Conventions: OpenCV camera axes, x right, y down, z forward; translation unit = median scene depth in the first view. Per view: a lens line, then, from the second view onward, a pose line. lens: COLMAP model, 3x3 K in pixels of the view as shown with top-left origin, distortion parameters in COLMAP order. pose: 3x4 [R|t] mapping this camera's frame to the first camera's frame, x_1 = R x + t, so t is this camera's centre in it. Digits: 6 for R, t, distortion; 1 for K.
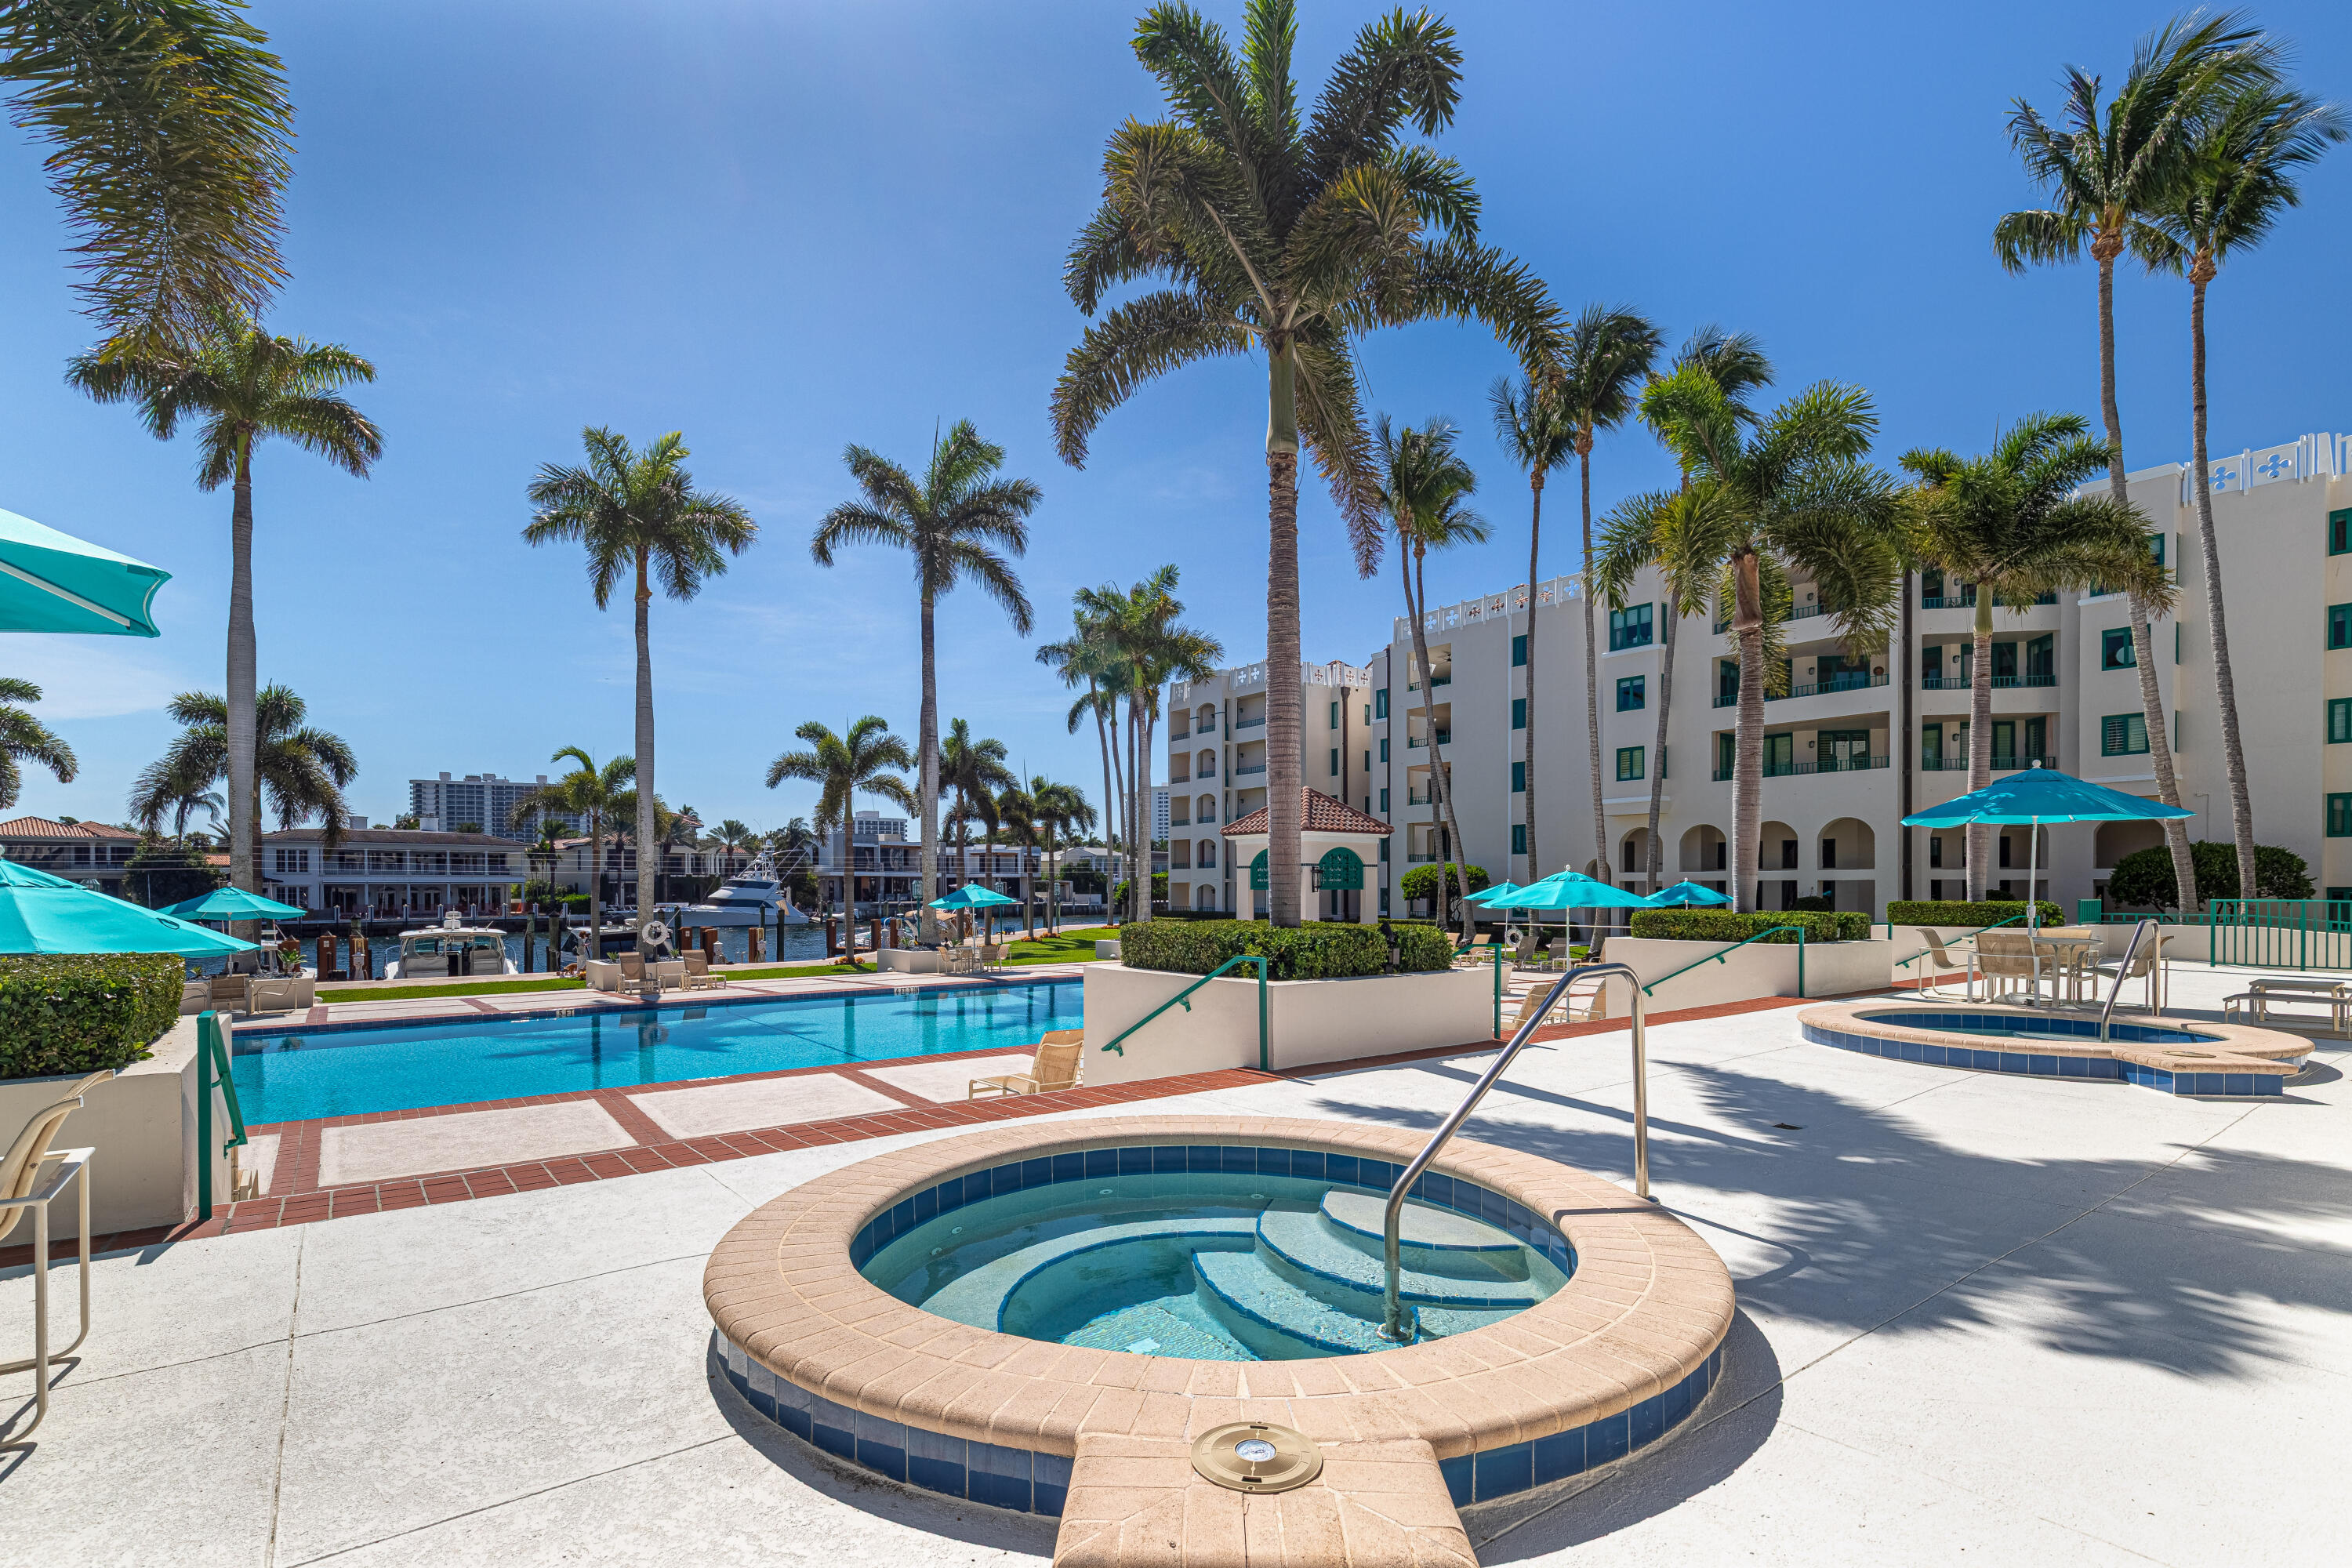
lens RADIAL K [[1068.1, 0, 1219.3], [0, 1068.1, 888.8], [0, 0, 1]] dist [-0.012854, -0.000677]
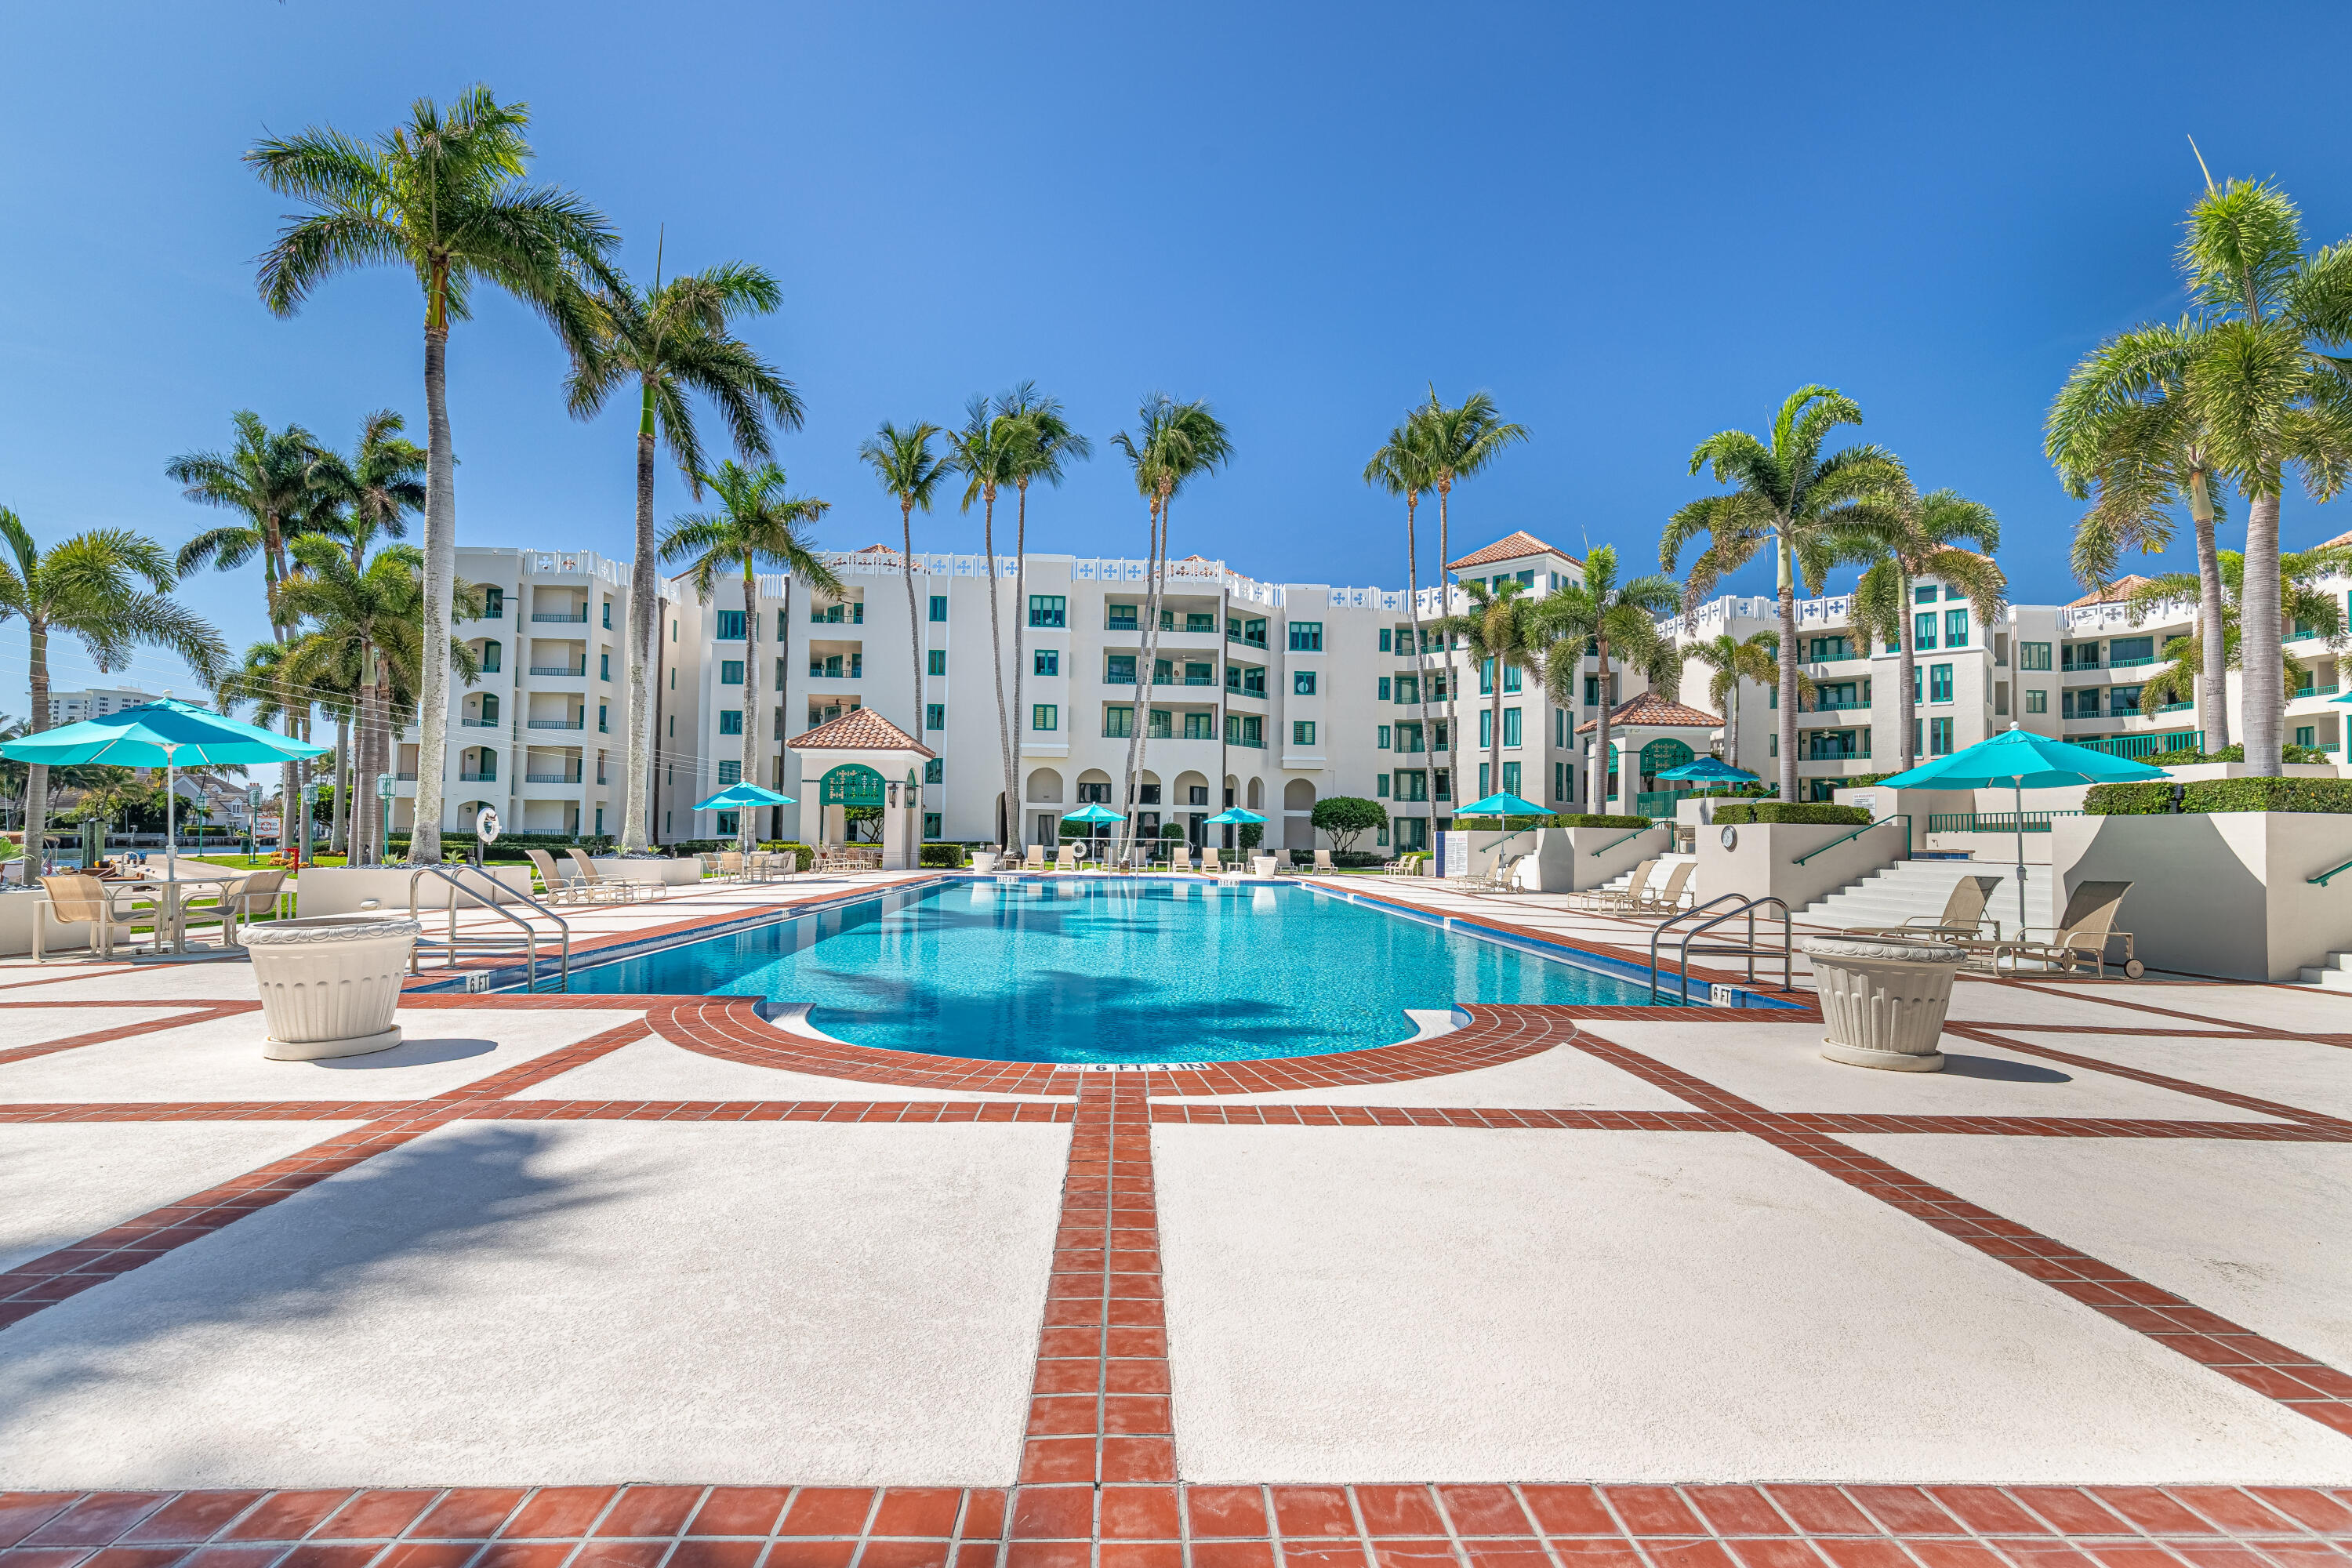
lens RADIAL K [[1068.1, 0, 1175.4], [0, 1068.1, 805.0], [0, 0, 1]] dist [-0.012854, -0.000677]
pose [[0.568603, 0.038156, 0.821727, -0.562857], [-0.012802, 0.999213, -0.037540, 0.032710], [-0.822513, 0.010826, 0.568644, 0.144768]]
